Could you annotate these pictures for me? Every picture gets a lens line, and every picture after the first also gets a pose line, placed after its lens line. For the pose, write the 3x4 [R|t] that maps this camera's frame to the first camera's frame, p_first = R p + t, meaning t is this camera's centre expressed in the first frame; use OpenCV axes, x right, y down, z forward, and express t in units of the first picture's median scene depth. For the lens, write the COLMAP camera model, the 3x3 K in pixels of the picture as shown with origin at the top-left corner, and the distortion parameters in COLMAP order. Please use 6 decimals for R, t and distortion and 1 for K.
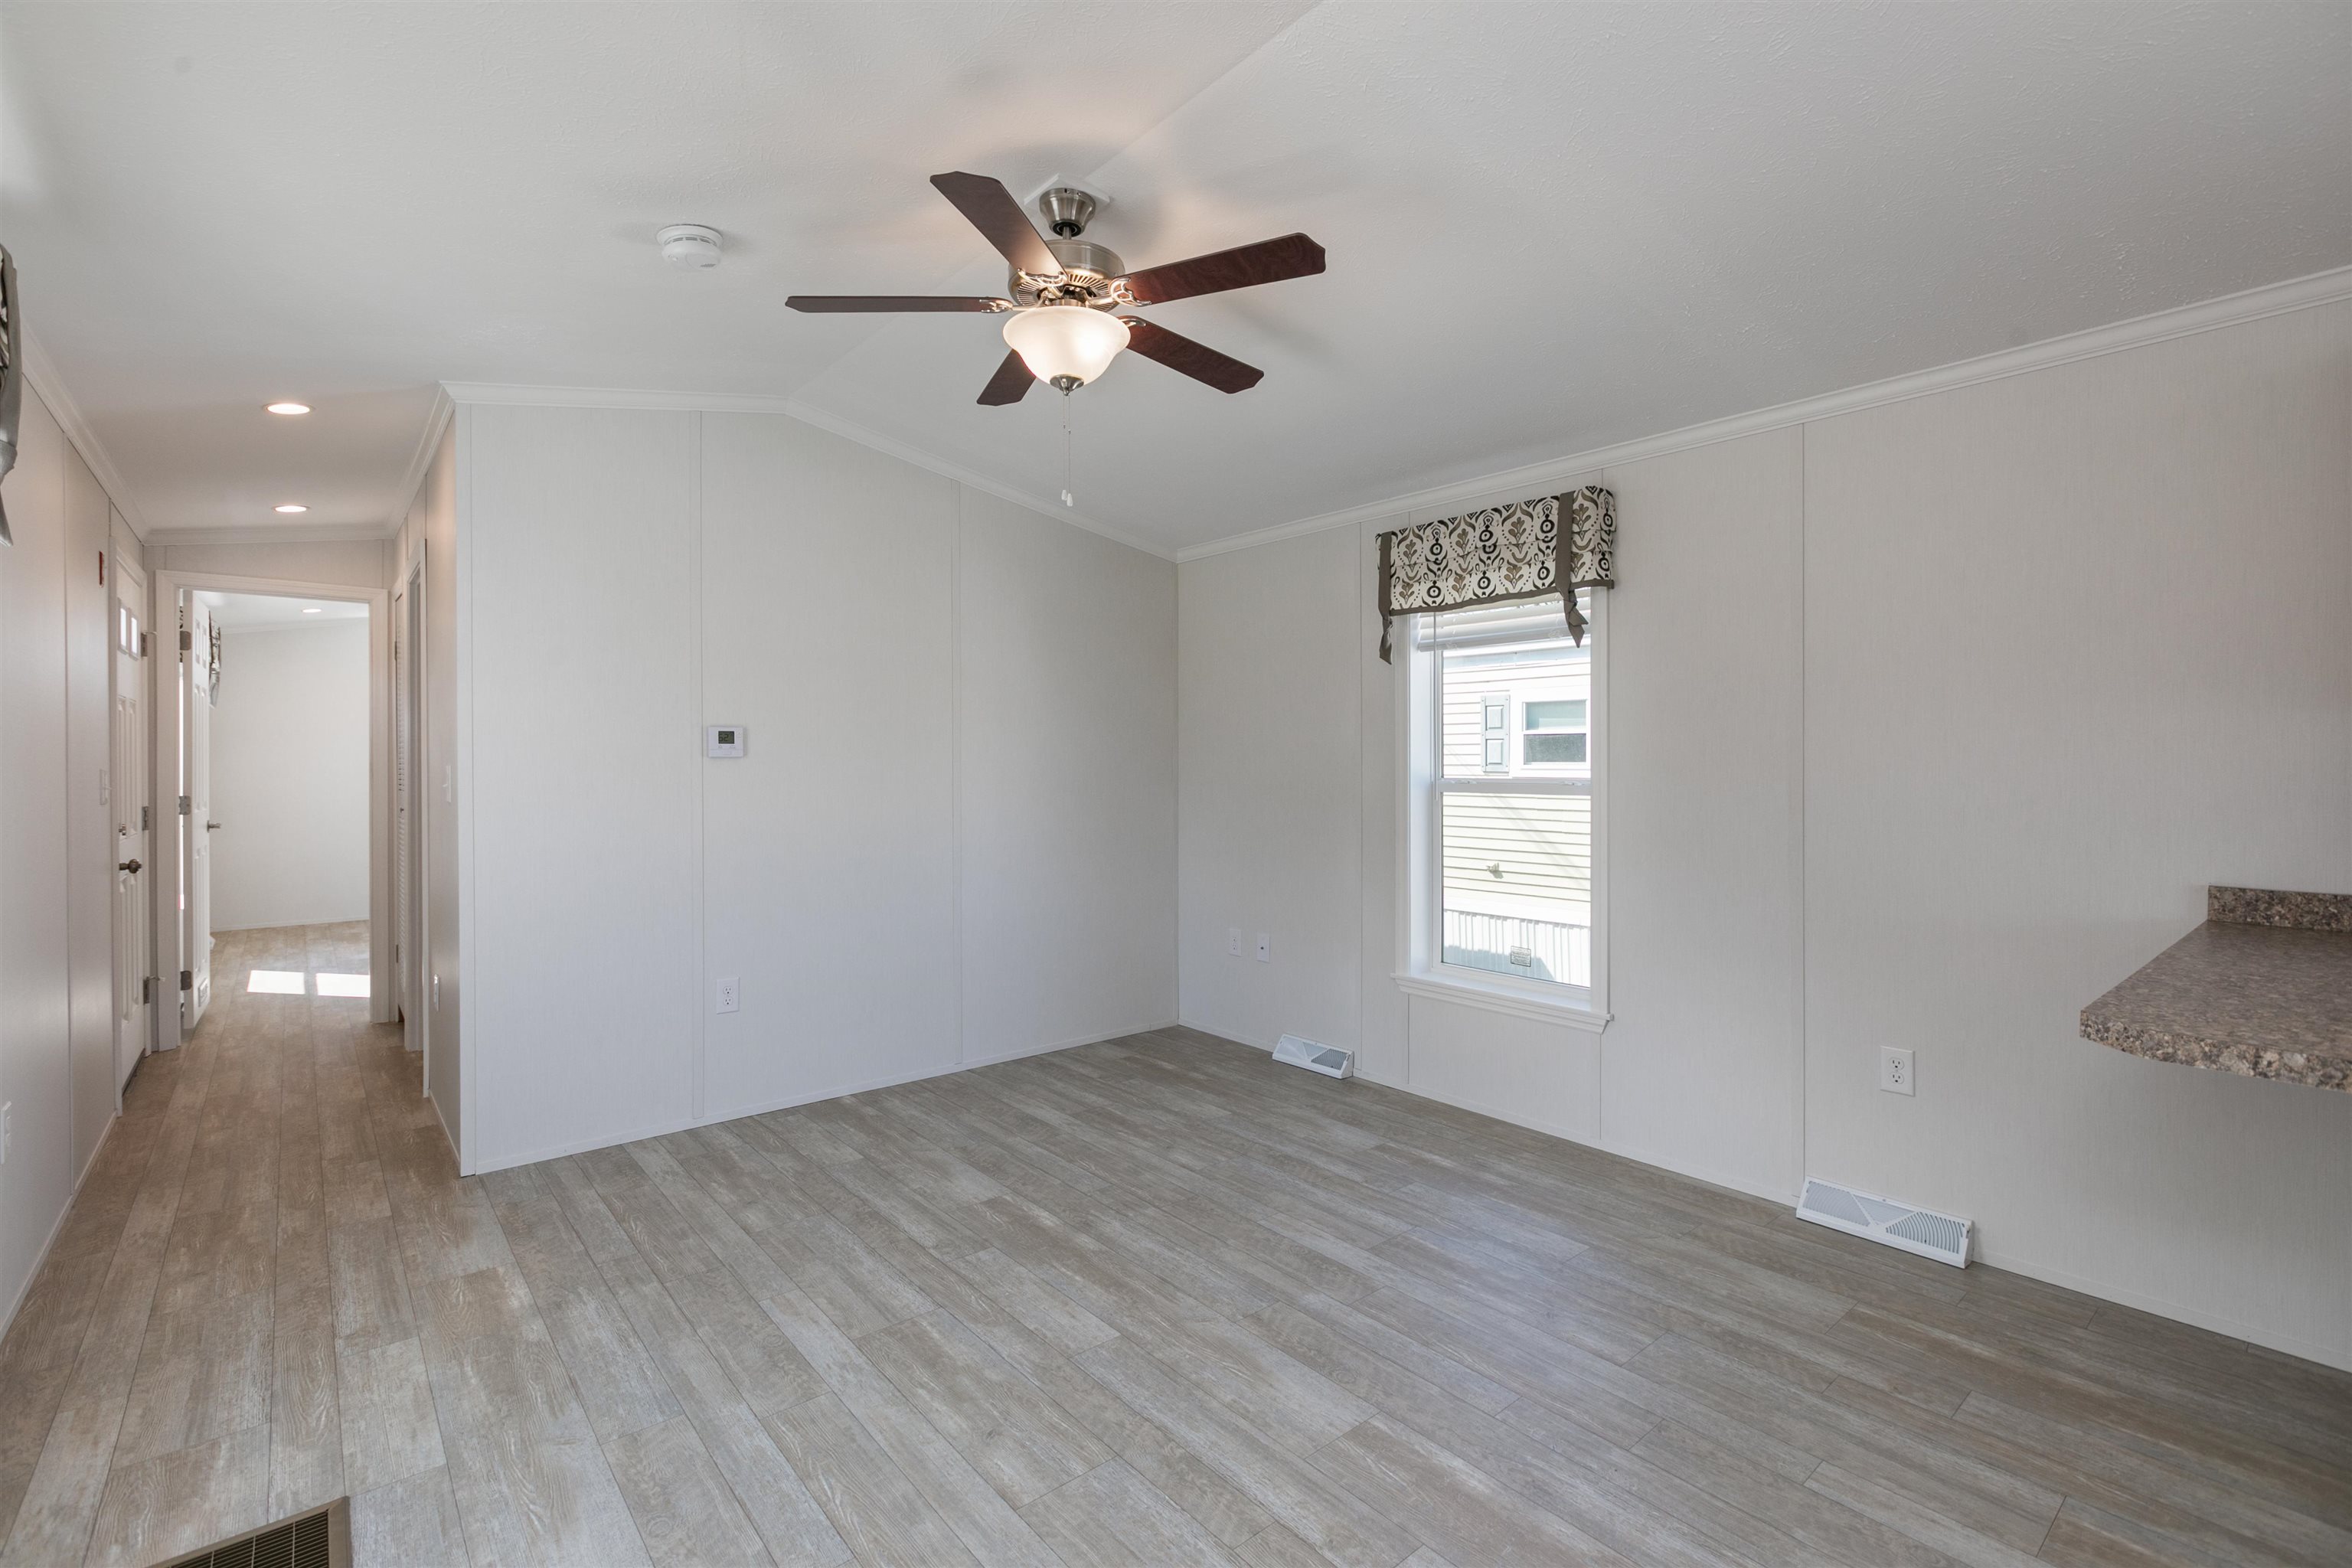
lens RADIAL K [[1052.0, 0, 1129.7], [0, 1052.0, 782.8], [0, 0, 1]] dist [-0.004315, 0.001328]
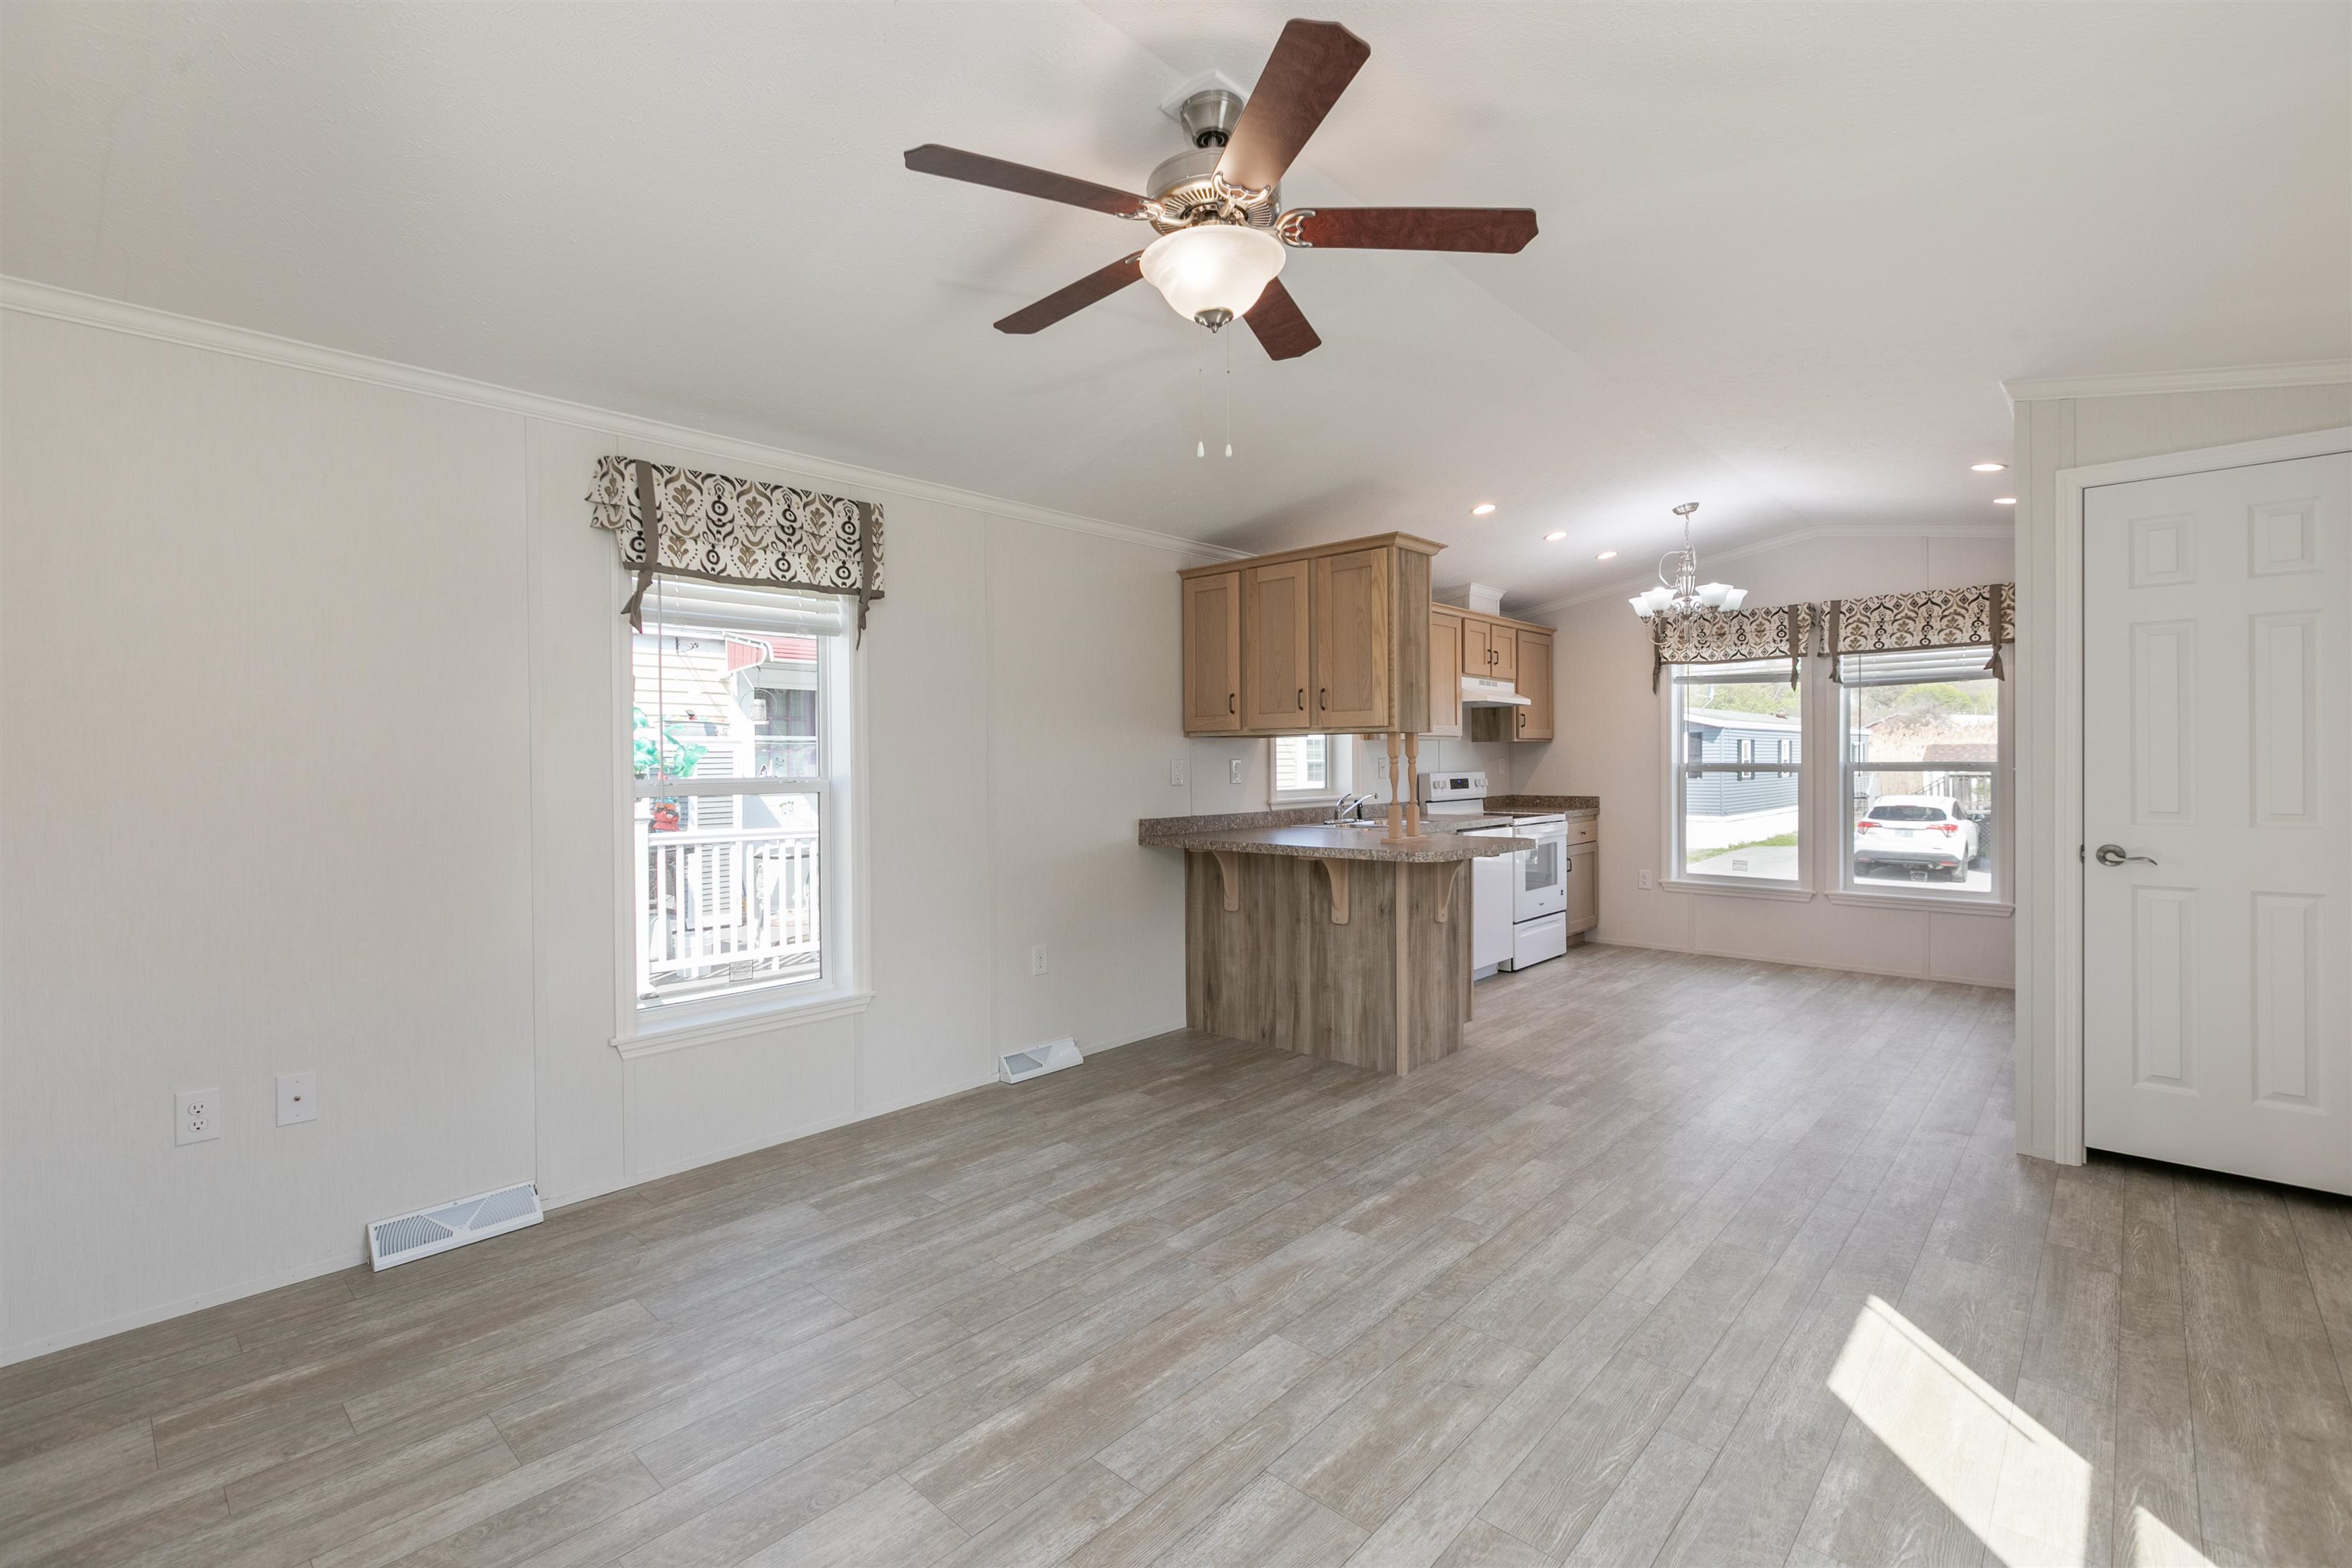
lens RADIAL K [[1052.0, 0, 1176.6], [0, 1052.0, 774.0], [0, 0, 1]] dist [-0.004315, 0.001328]
pose [[-0.155725, -0.013627, 0.987706, -0.651368], [0.029817, 0.999384, 0.018489, -0.014011], [-0.987350, 0.032329, -0.155223, 0.831504]]
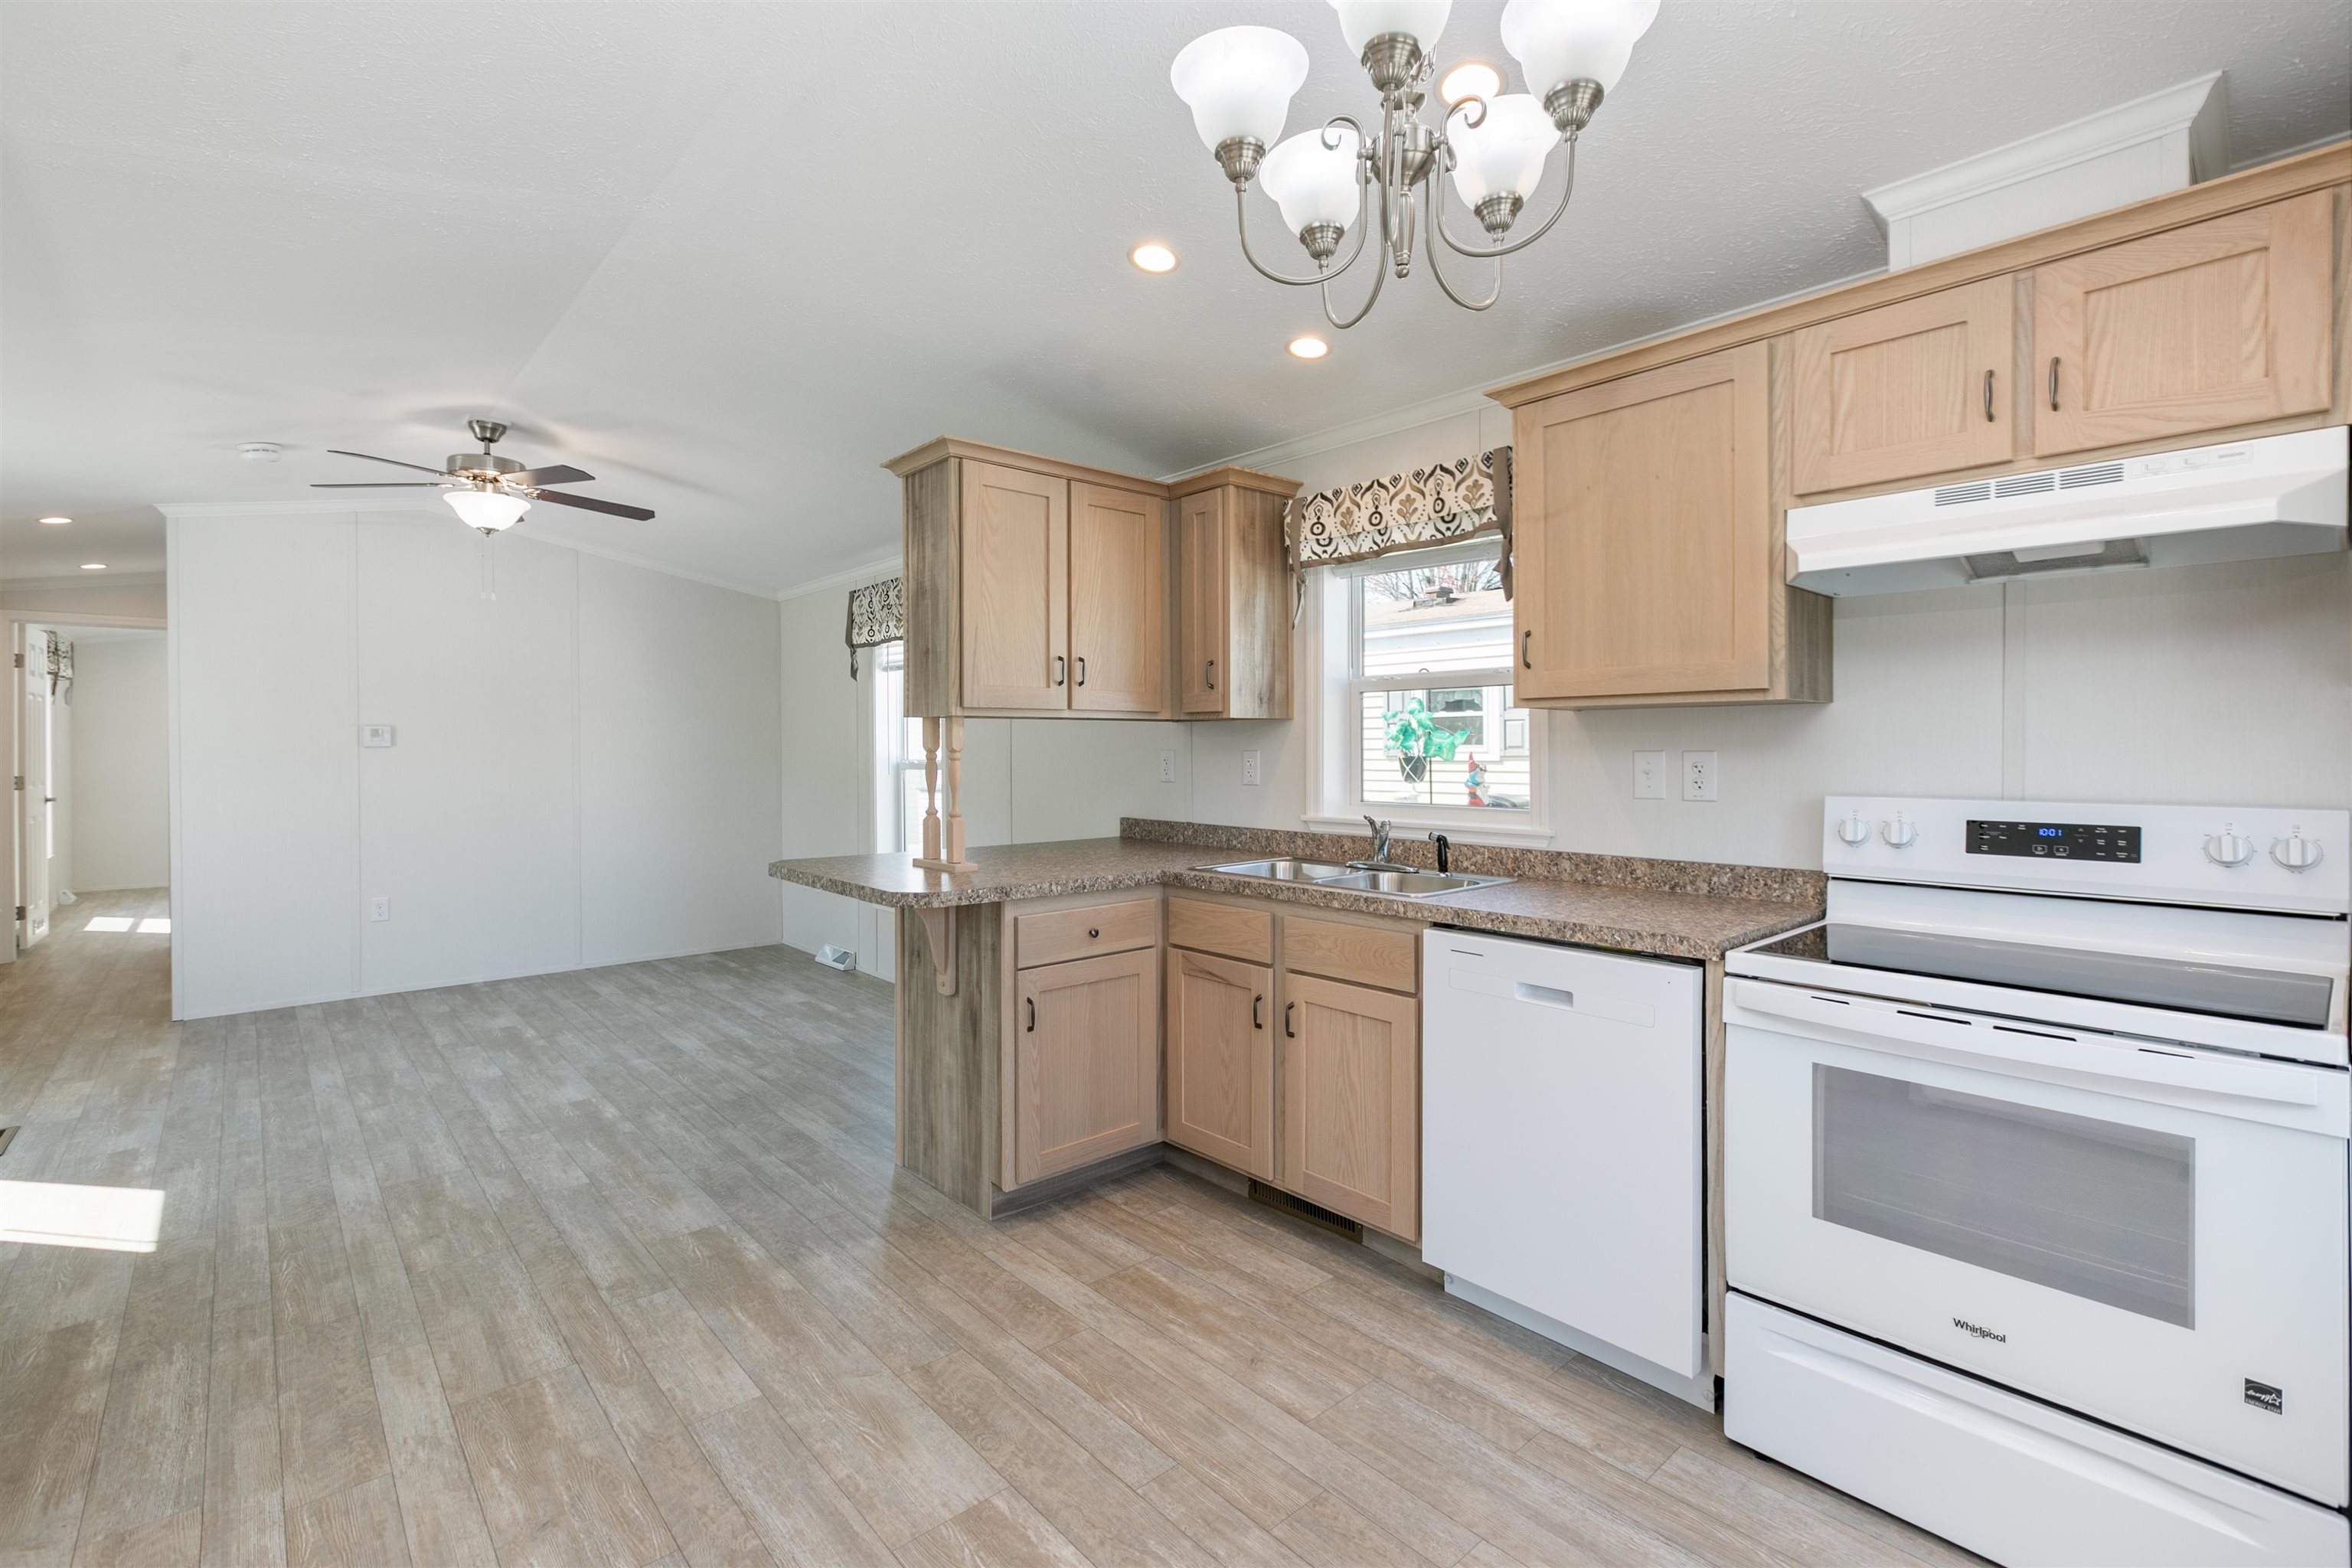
lens RADIAL K [[1052.0, 0, 1123.8], [0, 1052.0, 755.0], [0, 0, 1]] dist [-0.004315, 0.001328]
pose [[0.999668, -0.003724, 0.025497, 0.666892], [0.004140, 0.999859, -0.016291, 0.017238], [-0.025433, 0.016391, 0.999542, -0.533295]]
